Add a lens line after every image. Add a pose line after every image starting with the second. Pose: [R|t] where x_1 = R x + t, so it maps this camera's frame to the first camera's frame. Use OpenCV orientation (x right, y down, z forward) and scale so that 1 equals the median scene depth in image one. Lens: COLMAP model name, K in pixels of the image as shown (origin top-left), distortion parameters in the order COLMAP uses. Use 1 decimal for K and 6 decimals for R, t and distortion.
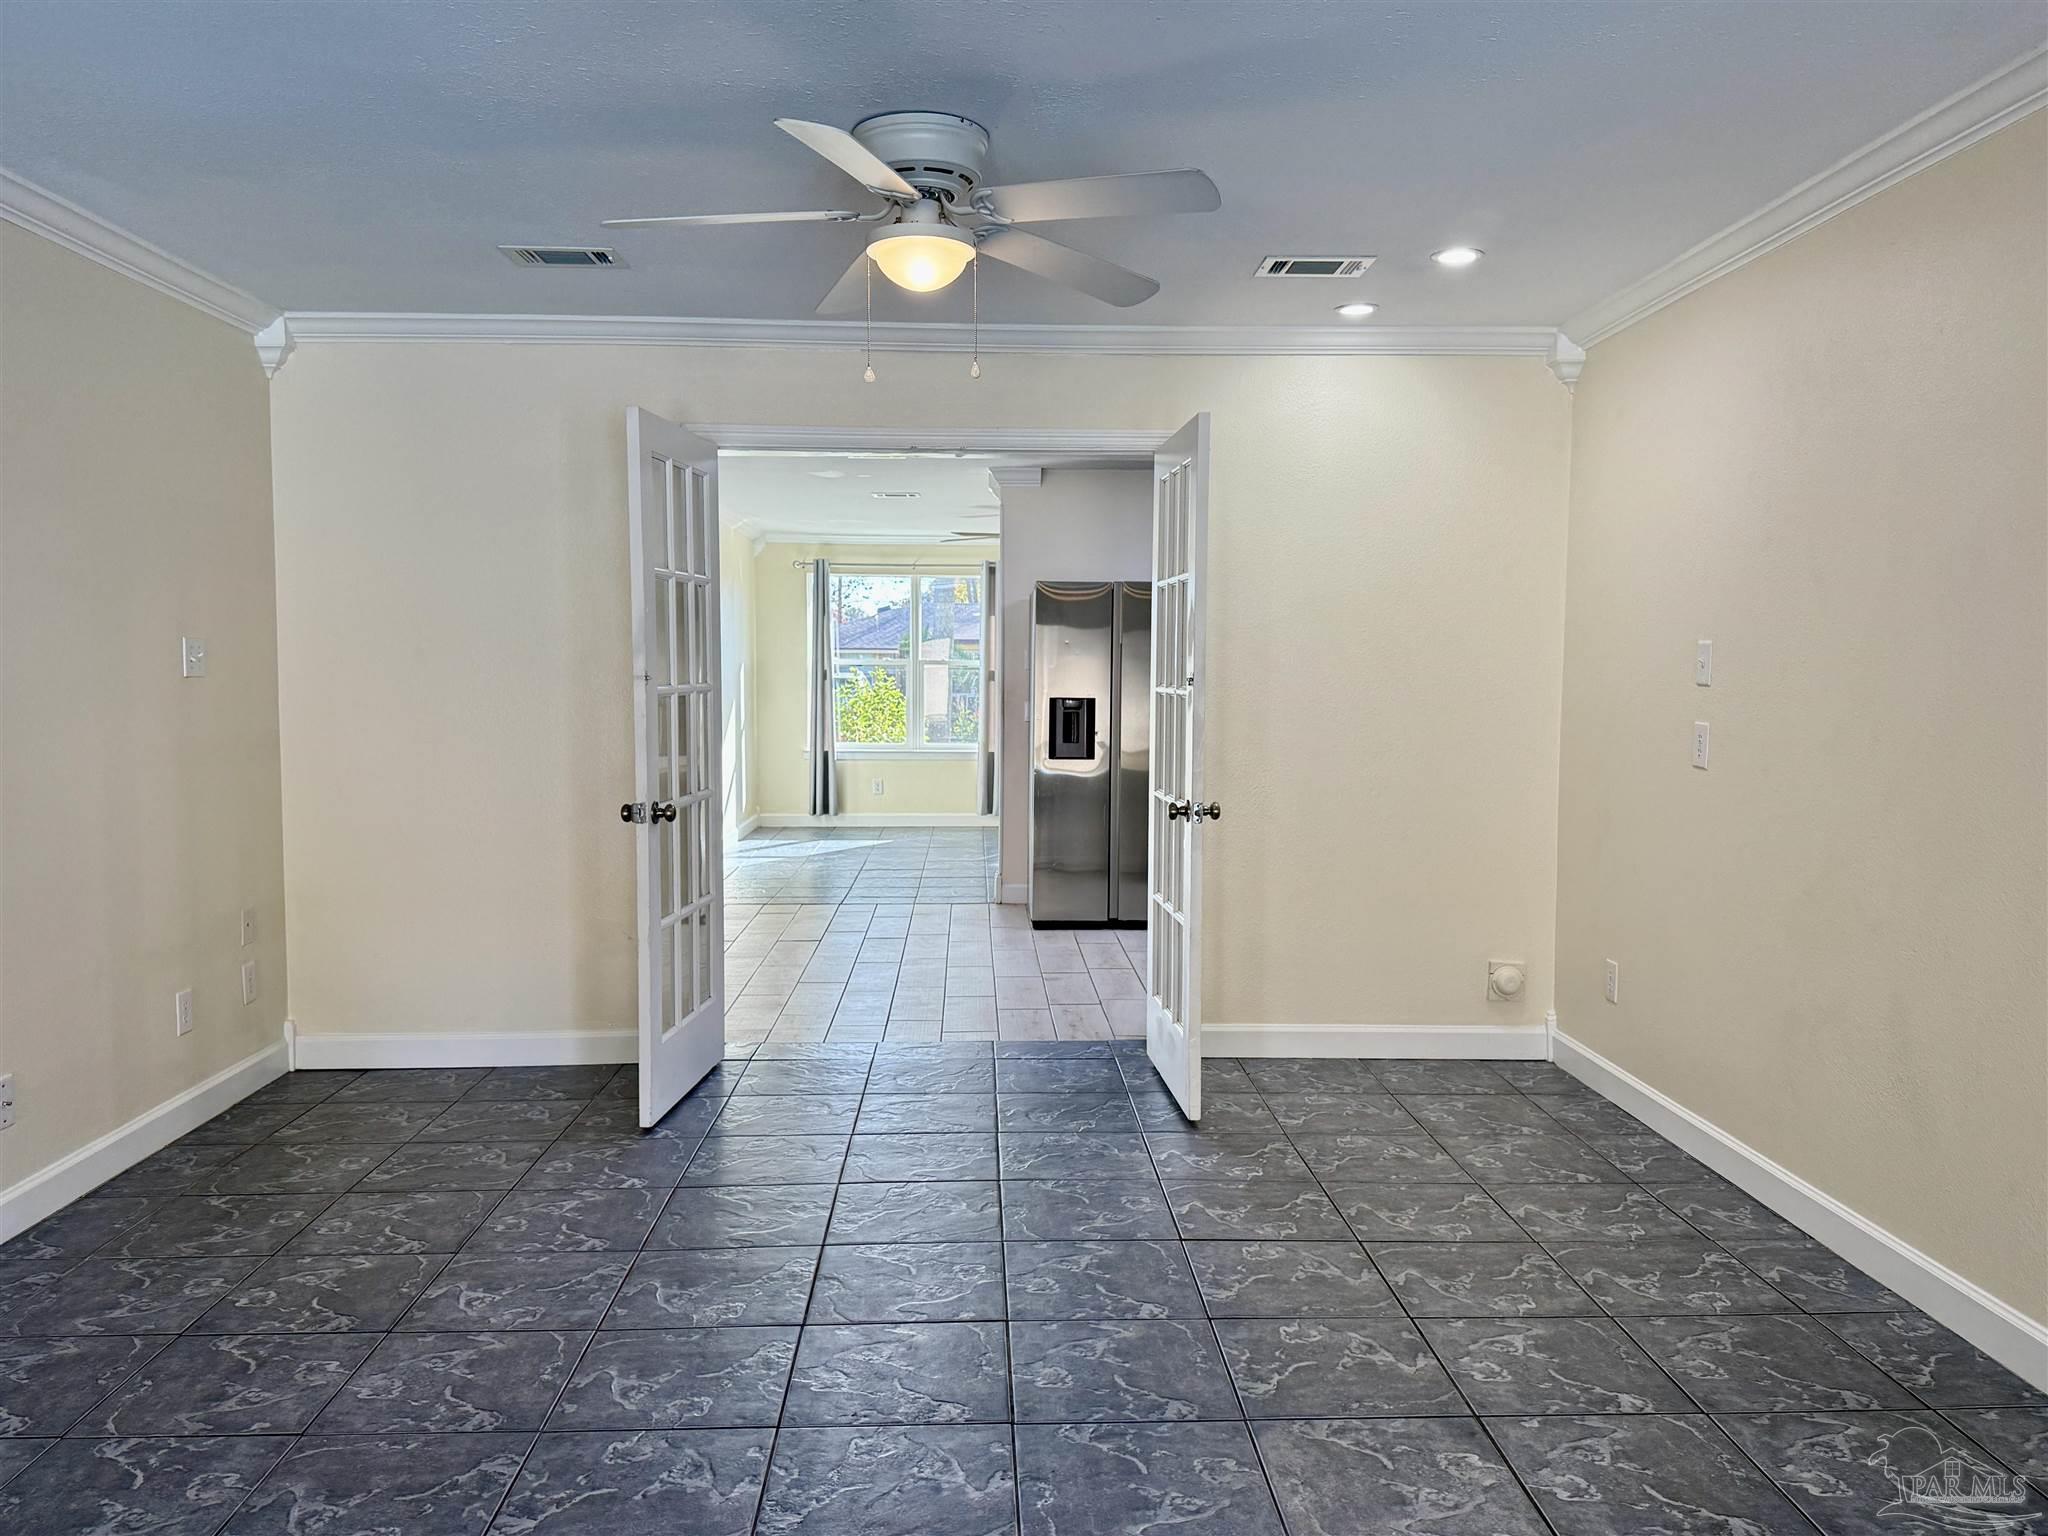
lens RADIAL K [[1534.8, 0, 1024.0], [0, 1534.8, 768.0], [0, 0, 1]] dist [0.093703, -0.166305]
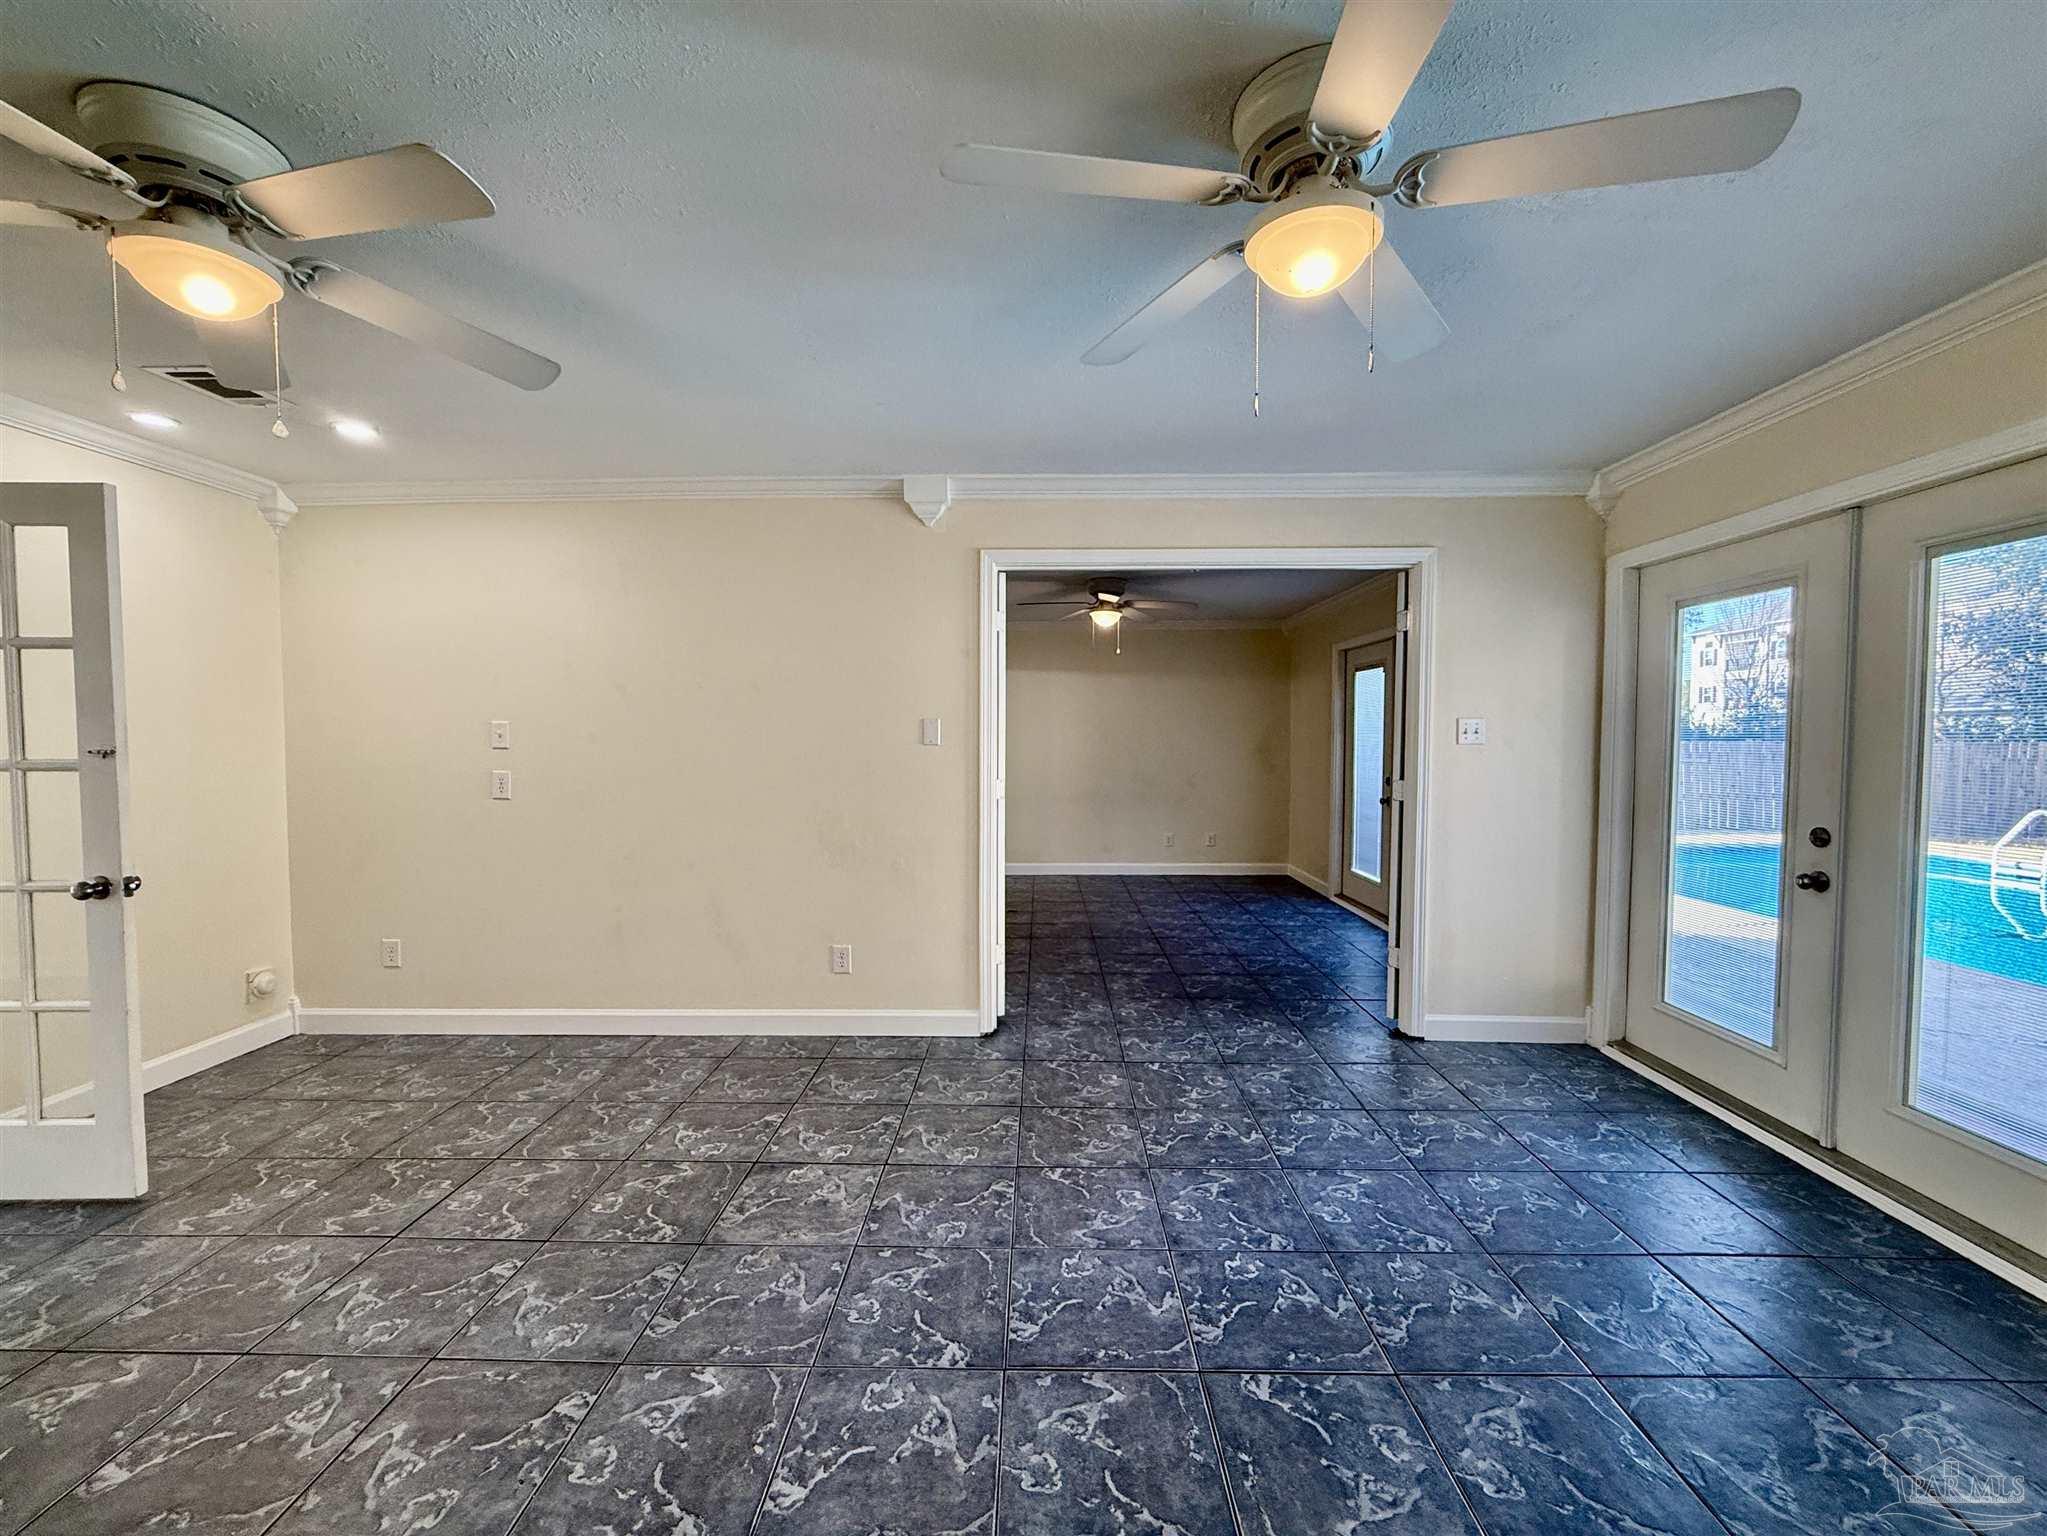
lens RADIAL K [[823.6, 0, 1023.5], [0, 823.6, 768.0], [0, 0, 1]] dist [-0.001721, 0.000395]
pose [[0.057159, -0.044631, 0.997367, -0.415063], [0.069577, 0.996749, 0.040616, -0.031124], [-0.995938, 0.067072, 0.060078, 0.421520]]
